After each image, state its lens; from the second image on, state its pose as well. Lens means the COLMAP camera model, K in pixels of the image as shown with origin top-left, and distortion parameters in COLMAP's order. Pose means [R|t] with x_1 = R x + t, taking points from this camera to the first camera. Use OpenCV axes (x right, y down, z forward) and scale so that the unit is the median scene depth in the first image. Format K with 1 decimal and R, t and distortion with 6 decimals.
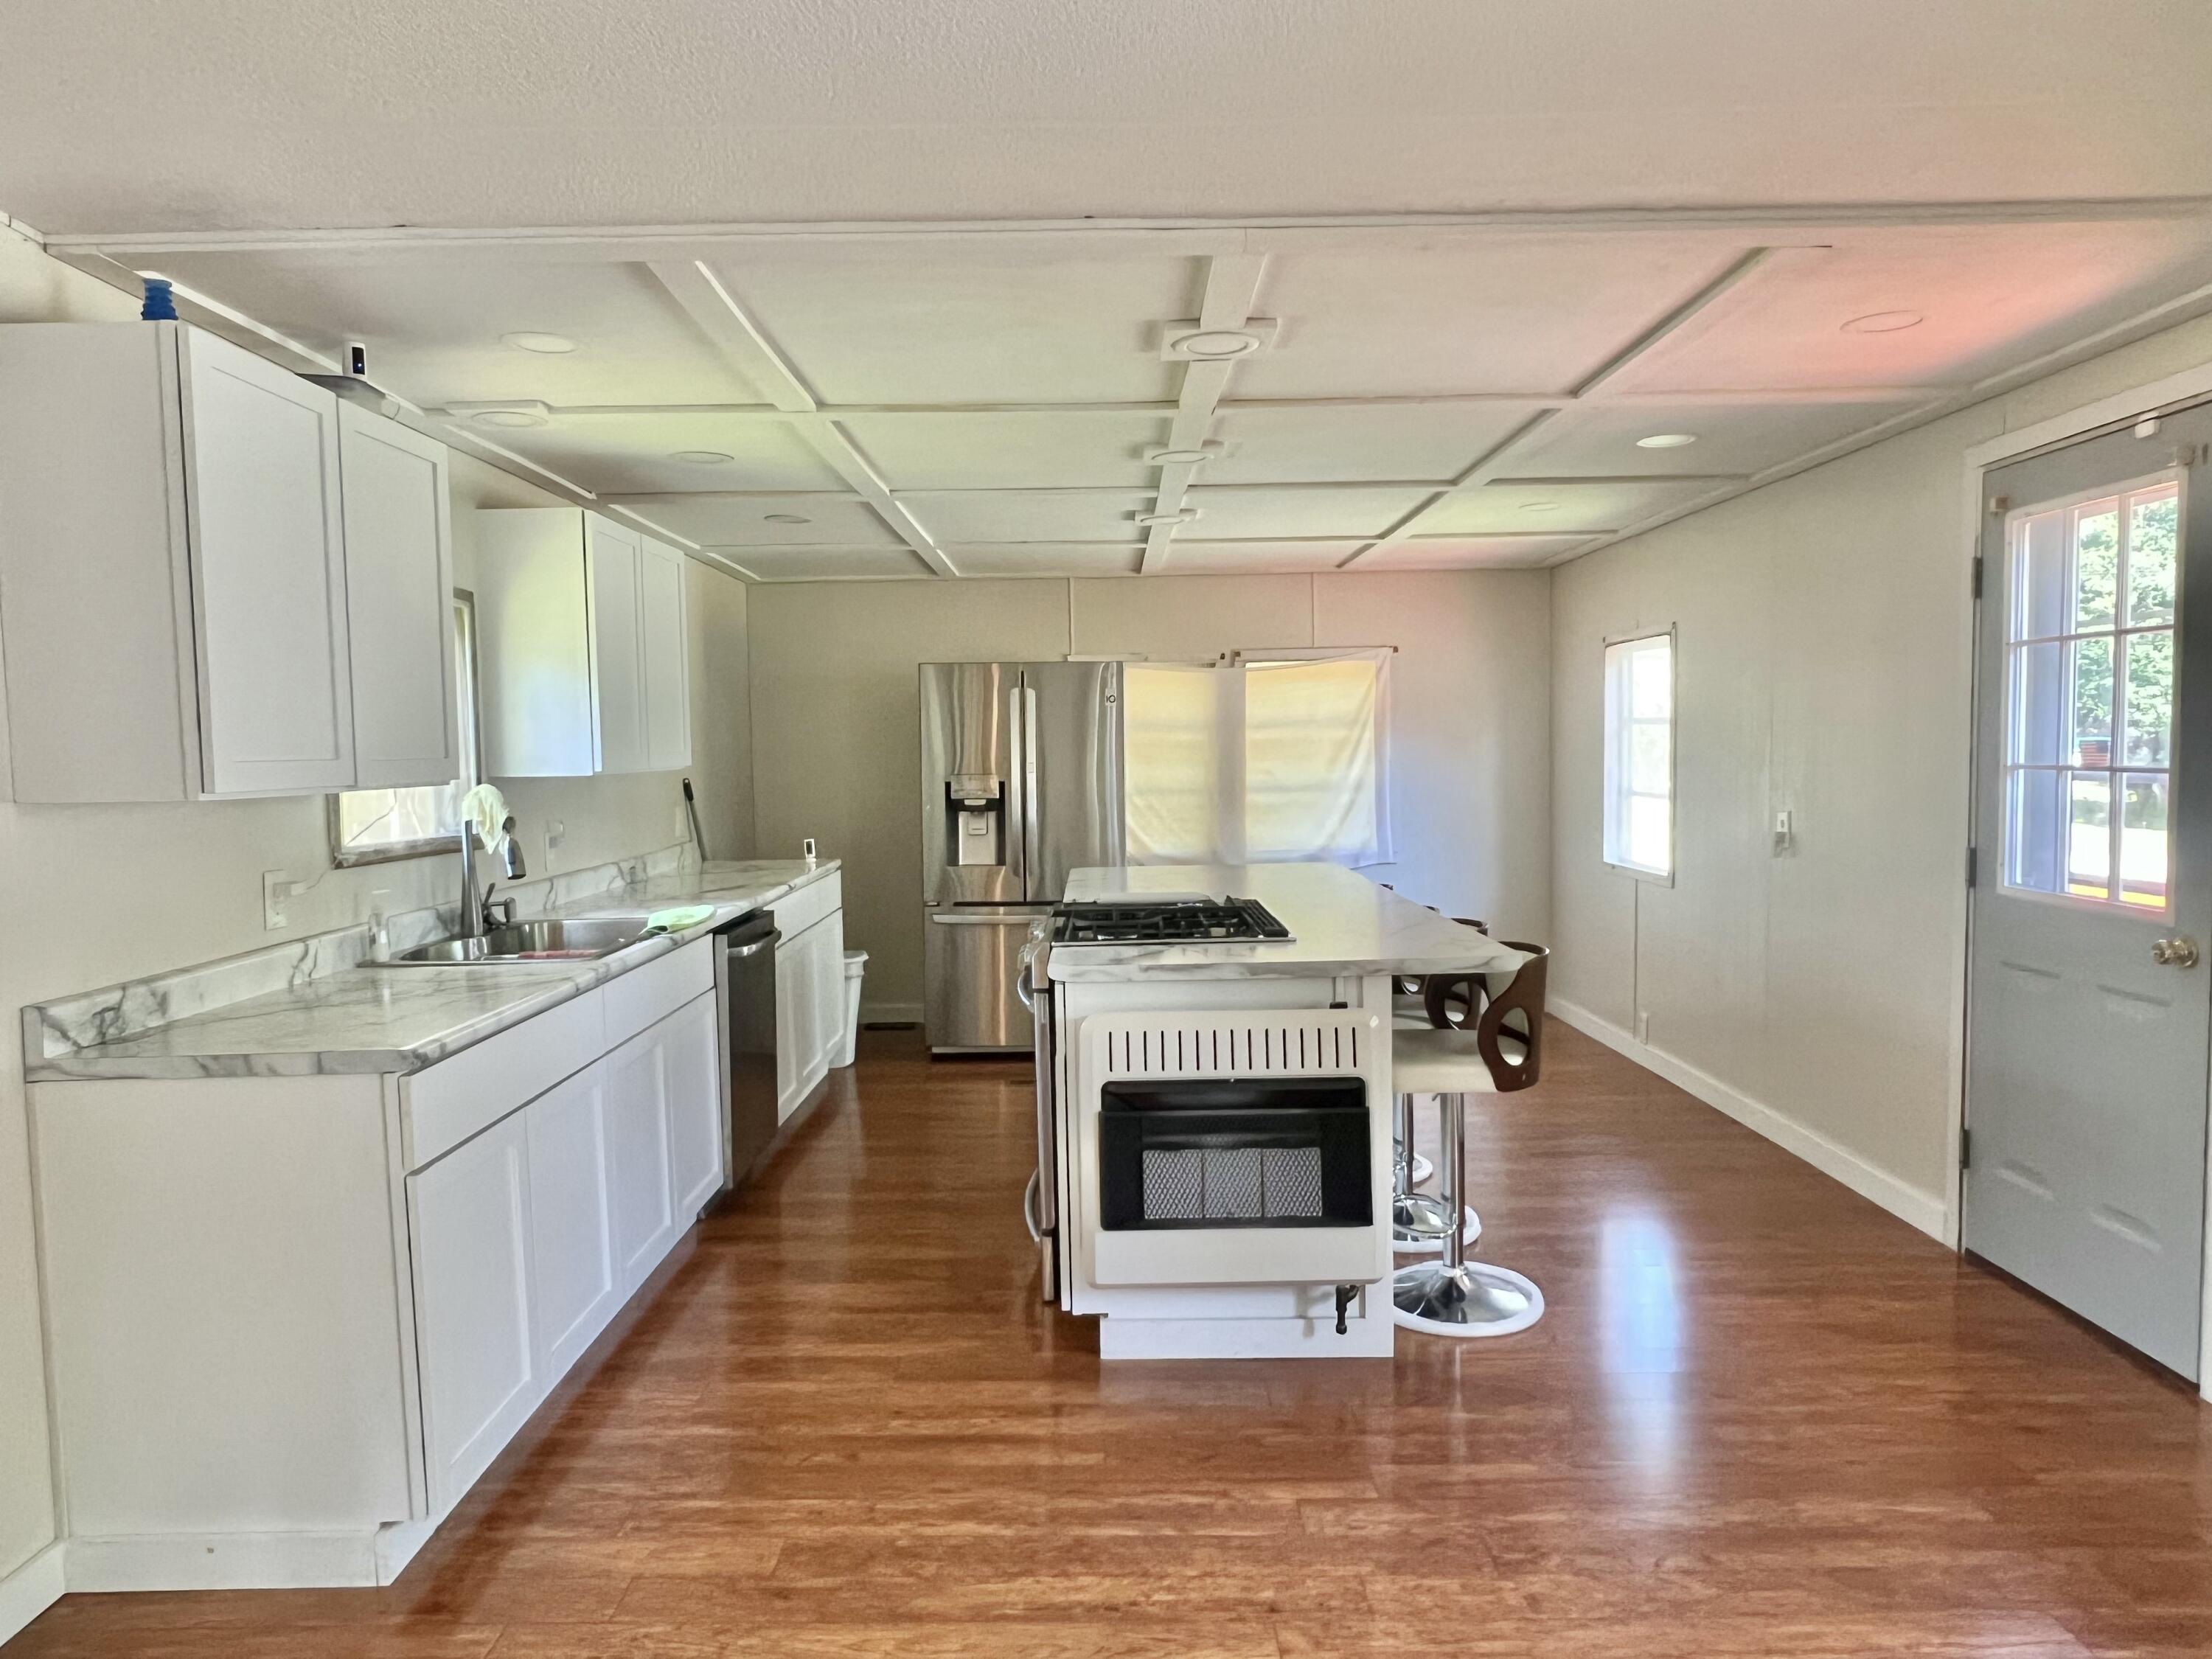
lens RADIAL K [[1444.2, 0, 1090.8], [0, 1444.2, 845.7], [0, 0, 1]] dist [-0.011880, -0.003481]
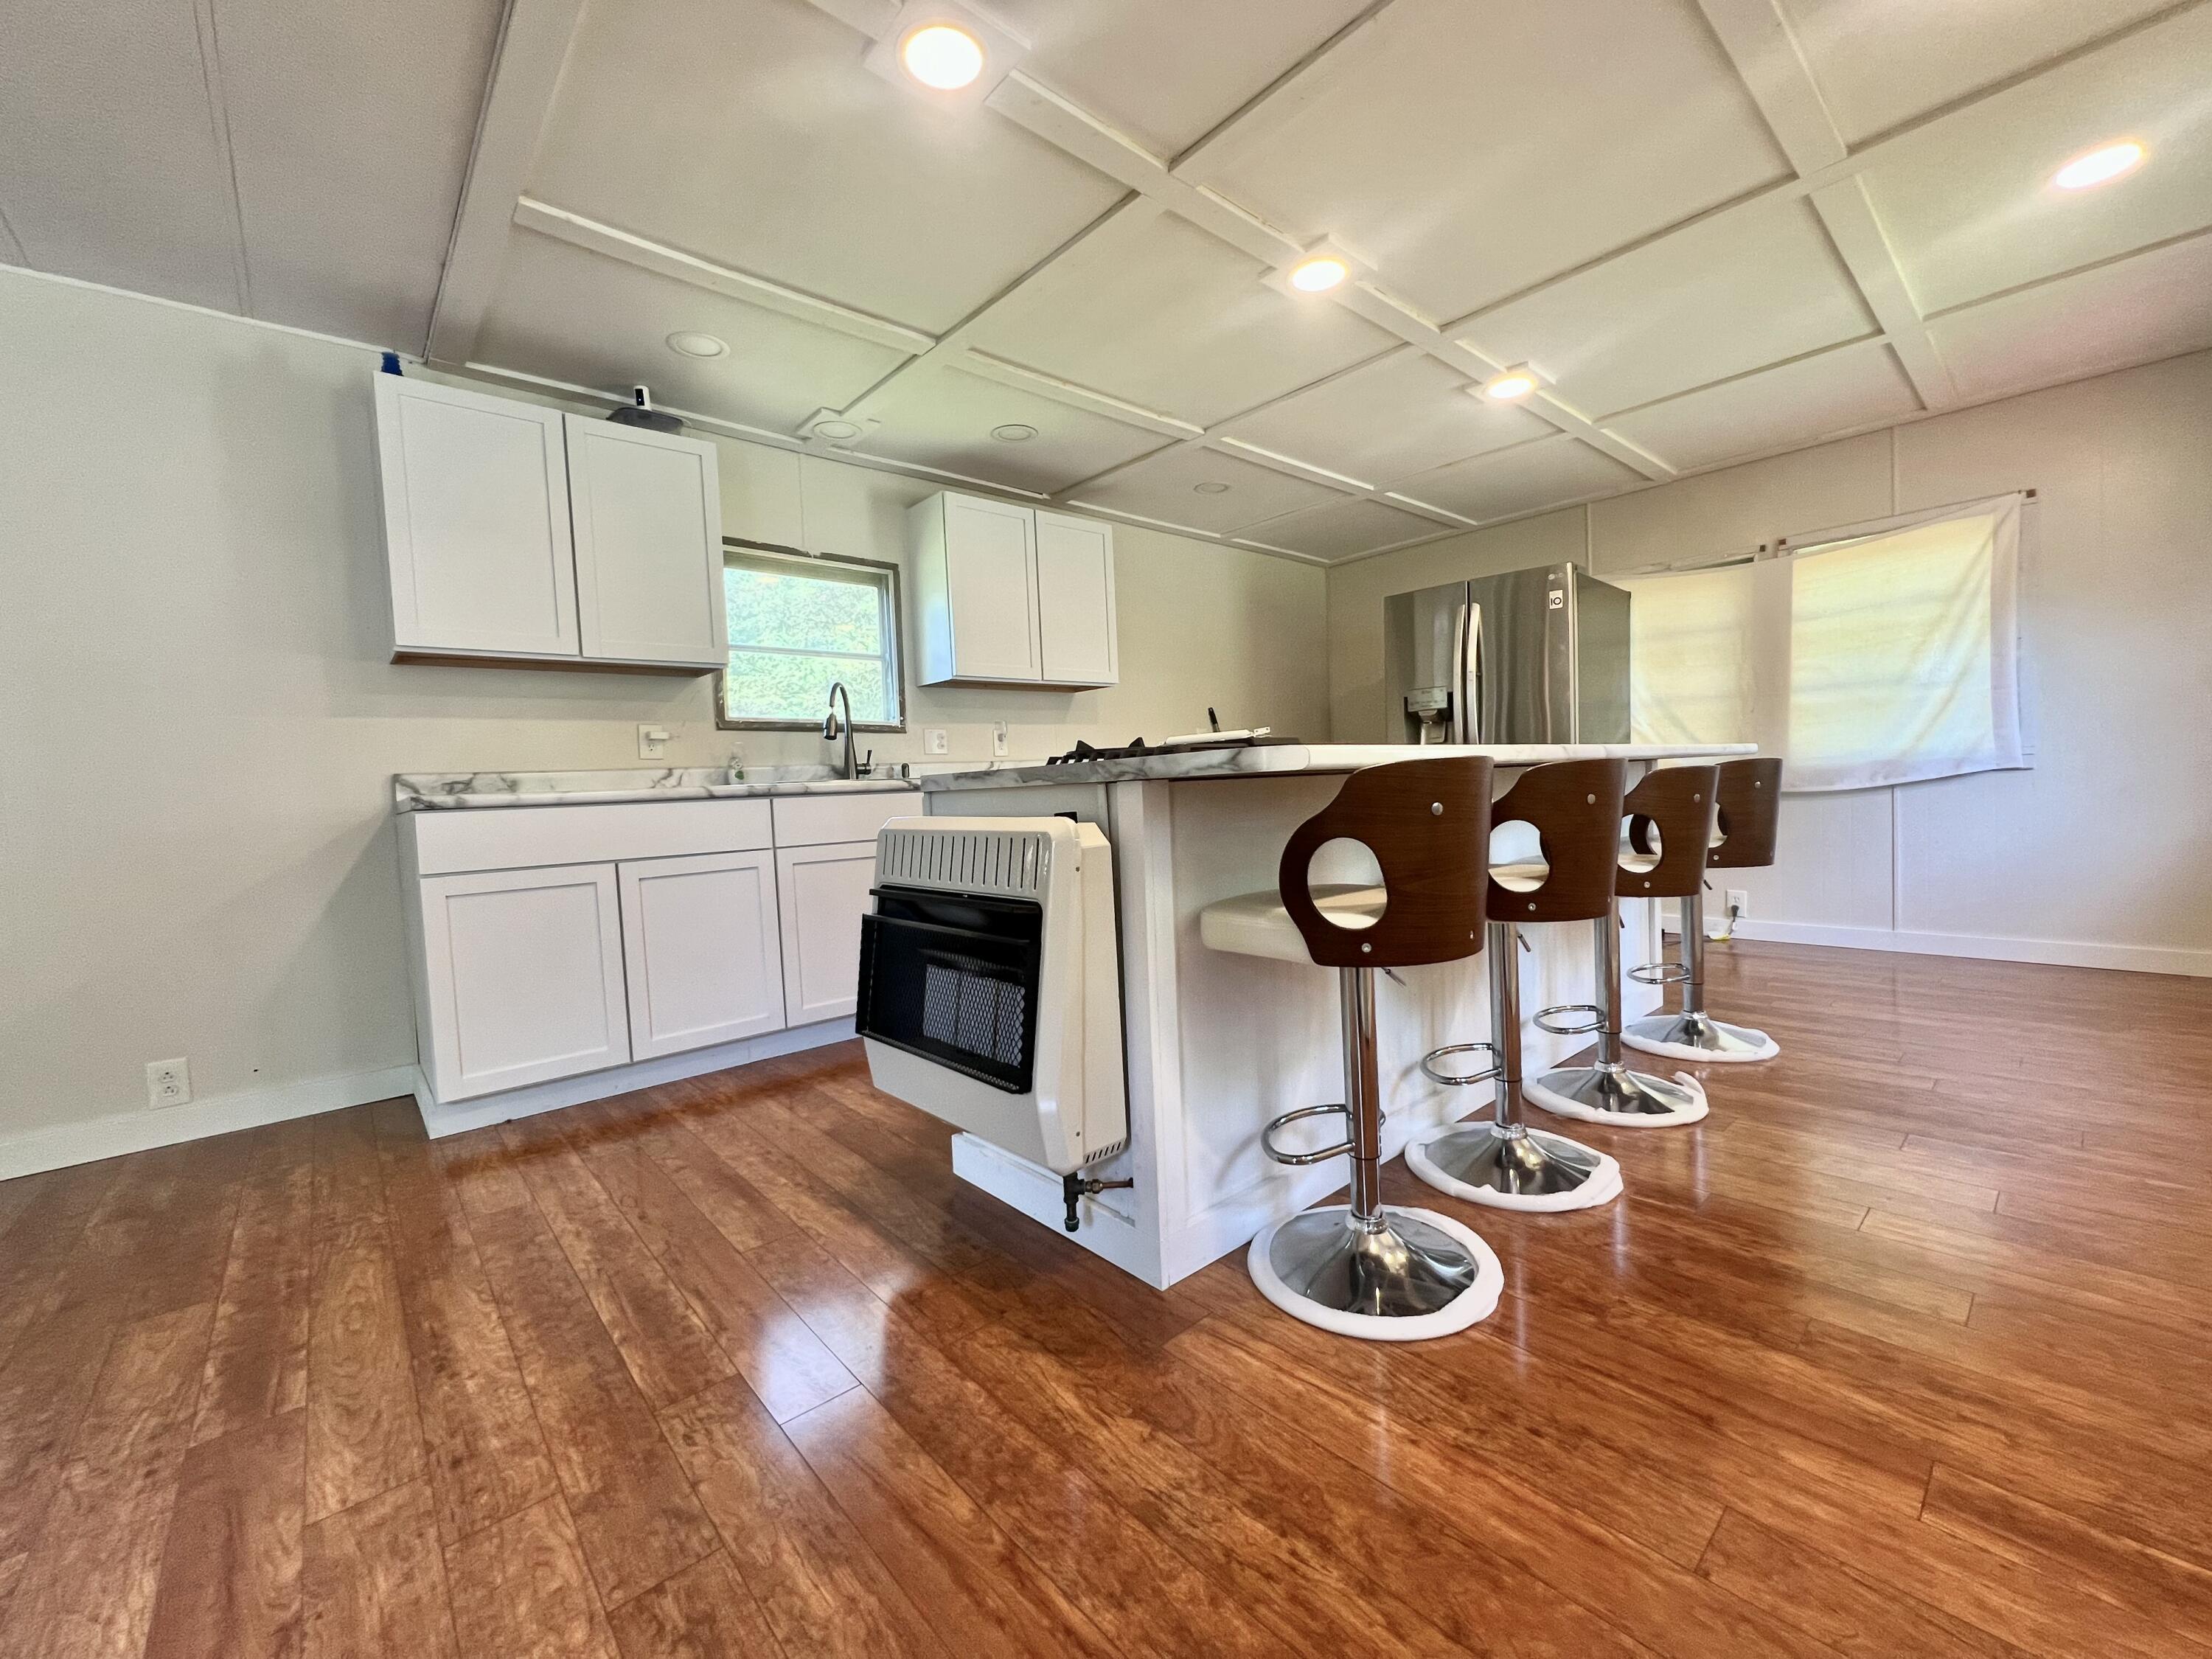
lens RADIAL K [[895.4, 0, 1101.3], [0, 895.4, 826.6], [0, 0, 1]] dist [-0.002624, 0.000864]
pose [[0.663720, 0.023878, -0.747600, 0.552520], [-0.020469, 0.999696, 0.013757, 0.109353], [0.747701, 0.006172, 0.664007, 0.685422]]
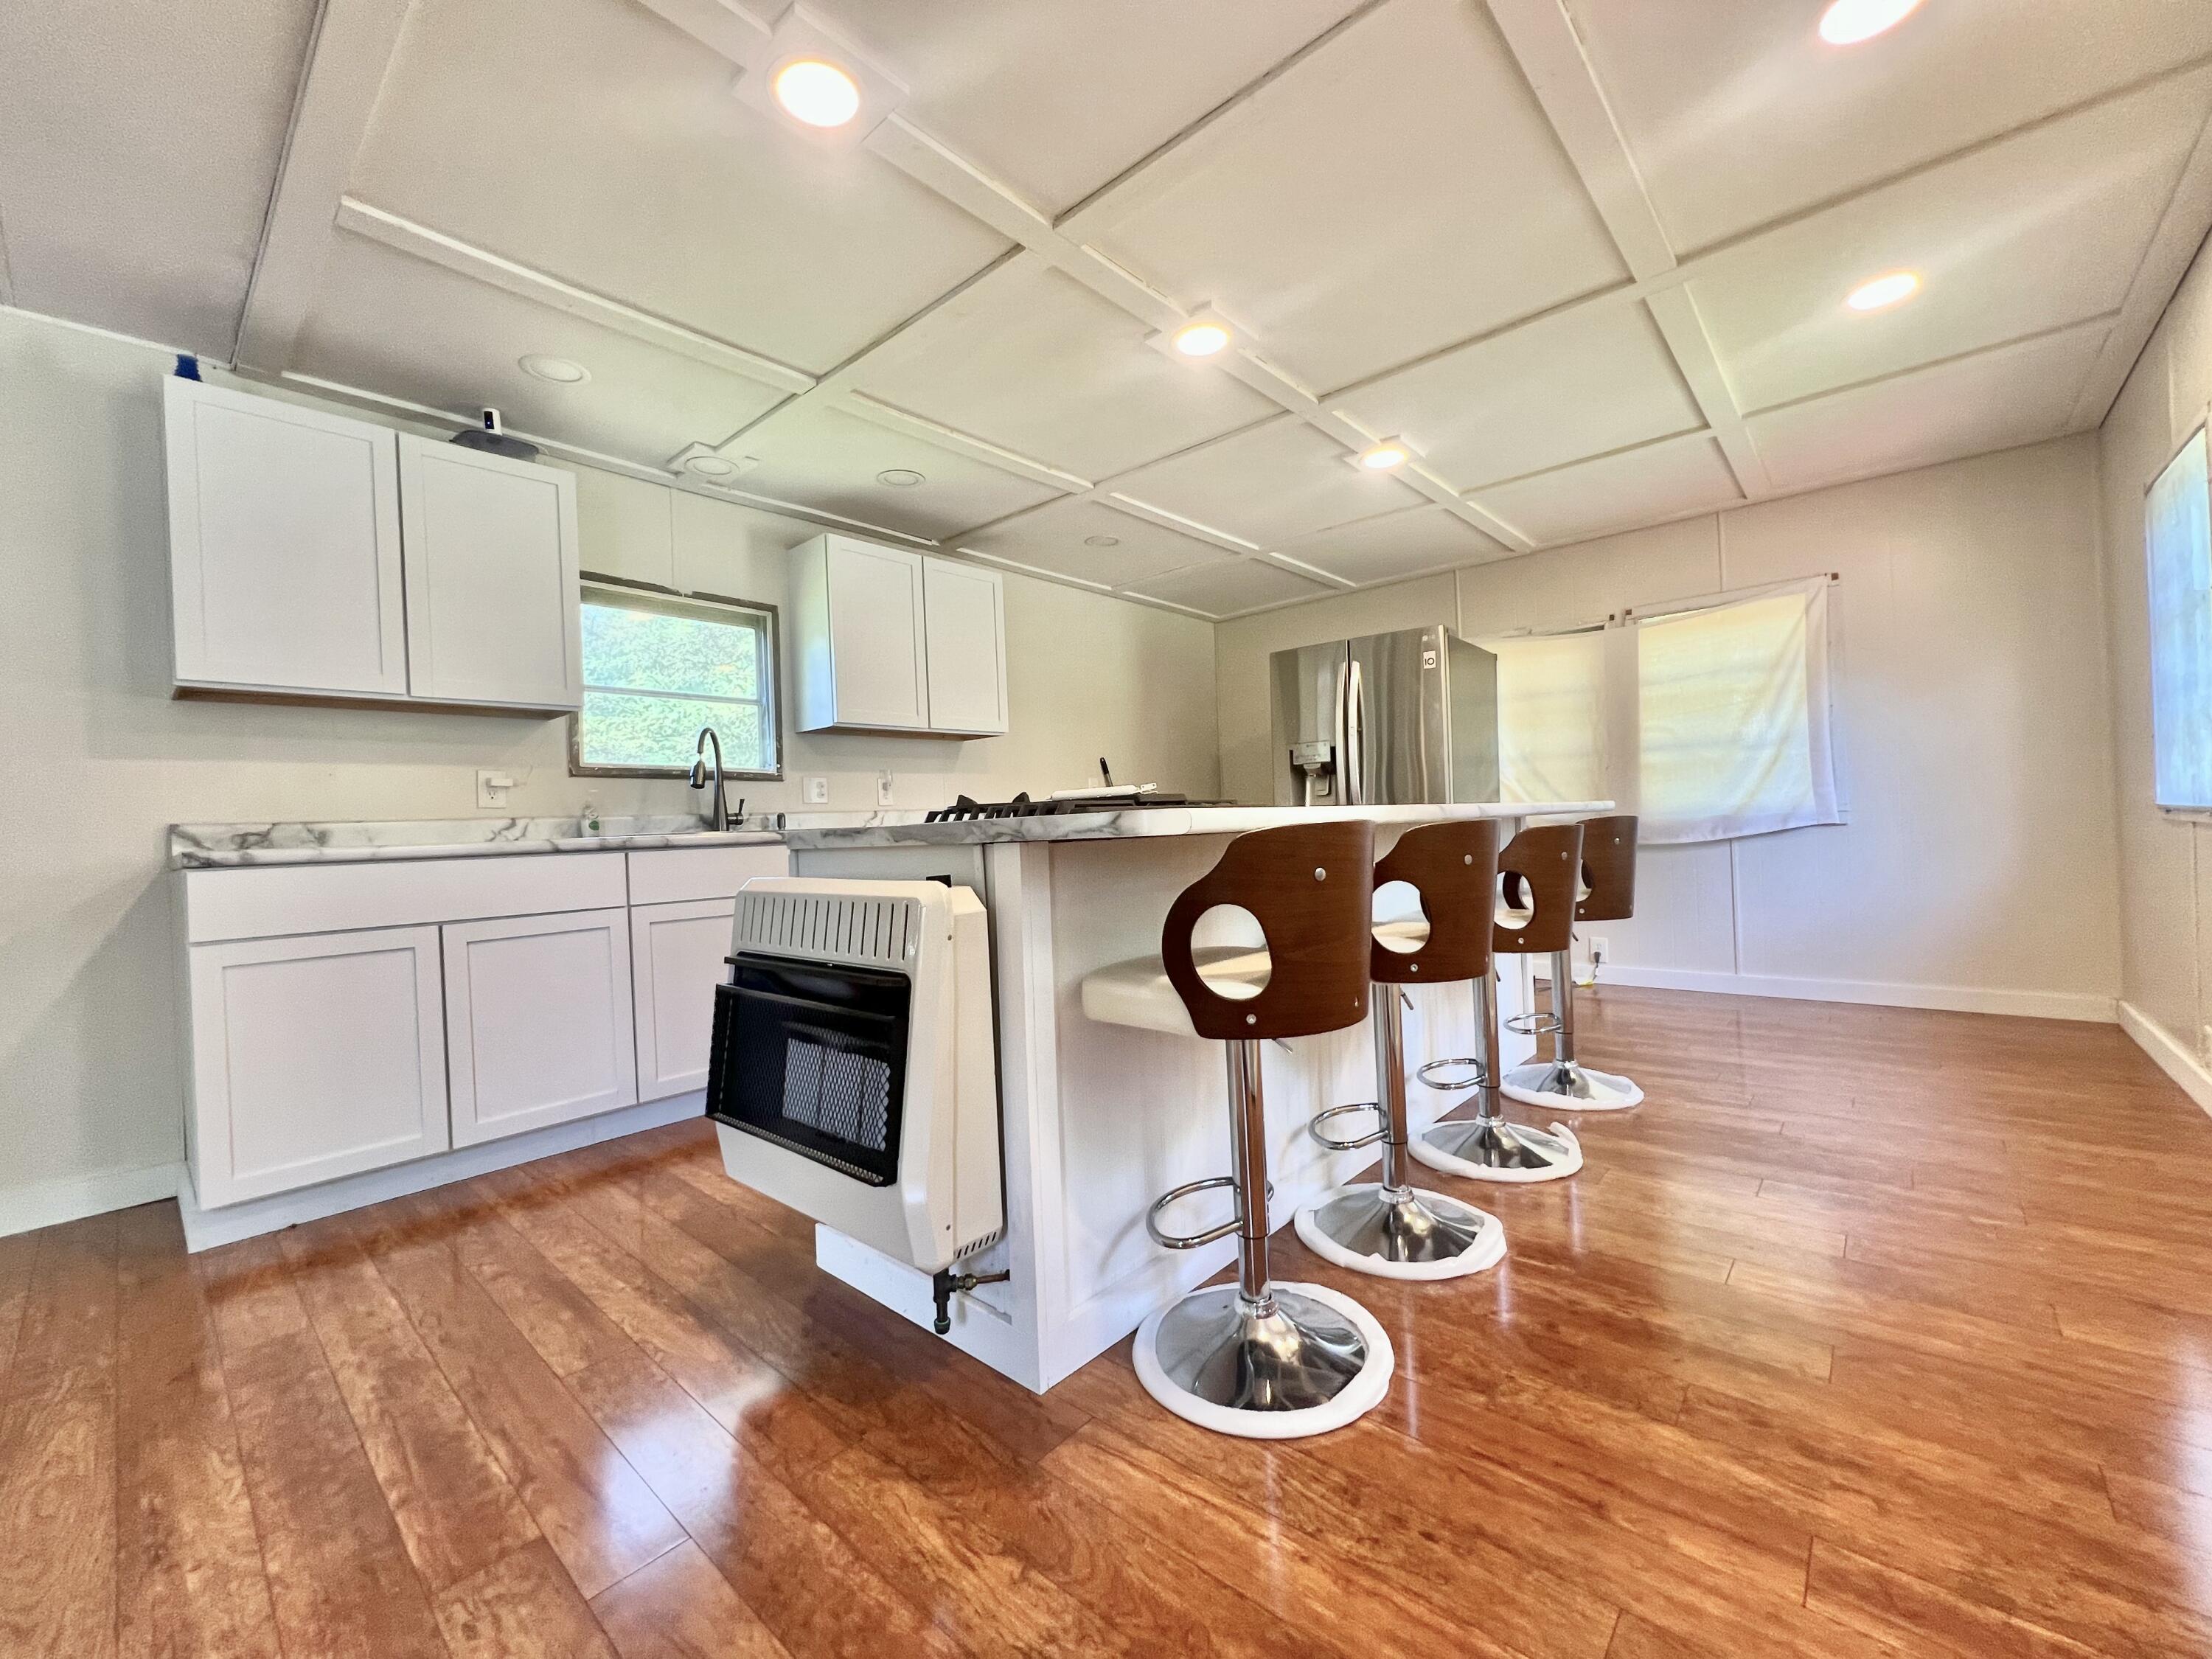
lens RADIAL K [[895.4, 0, 1101.7], [0, 895.4, 825.8], [0, 0, 1]] dist [-0.002624, 0.000864]
pose [[0.746075, -0.011286, -0.665766, 0.541687], [-0.020312, 0.999005, -0.039696, 0.099681], [0.665552, 0.043139, 0.745104, 0.708741]]
